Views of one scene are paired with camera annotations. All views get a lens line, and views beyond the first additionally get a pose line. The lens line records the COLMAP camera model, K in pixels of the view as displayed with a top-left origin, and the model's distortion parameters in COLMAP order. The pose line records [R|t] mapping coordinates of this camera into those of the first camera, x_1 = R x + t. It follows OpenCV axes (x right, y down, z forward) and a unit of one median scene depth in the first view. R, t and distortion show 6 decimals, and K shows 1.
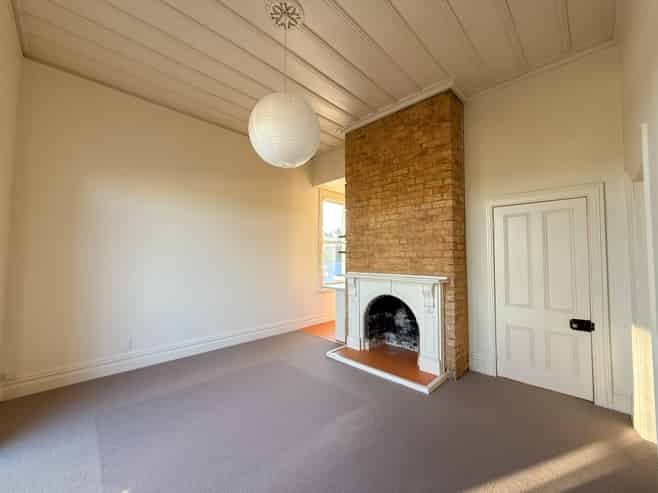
lens RADIAL K [[262.6, 0, 329.8], [0, 262.6, 246.1], [0, 0, 1]] dist [-0.001069, -0.000104]
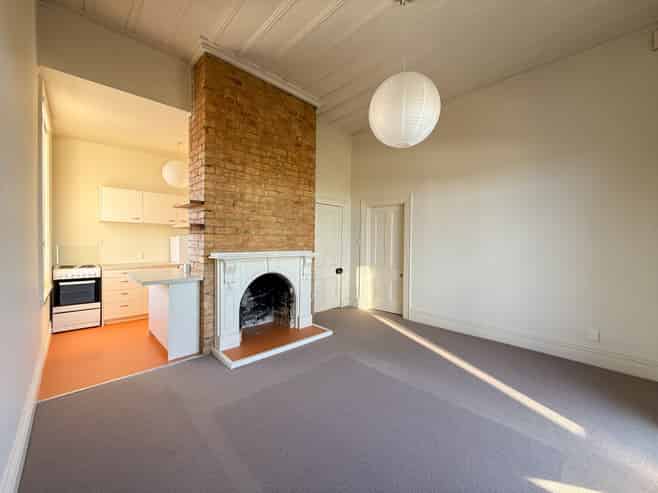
lens RADIAL K [[262.6, 0, 329.7], [0, 262.6, 246.9], [0, 0, 1]] dist [-0.001069, -0.000104]
pose [[0.012888, -0.025290, 0.999597, -0.742544], [-0.056278, 0.998077, 0.025977, 0.049707], [-0.998332, -0.056590, 0.011440, 0.755475]]
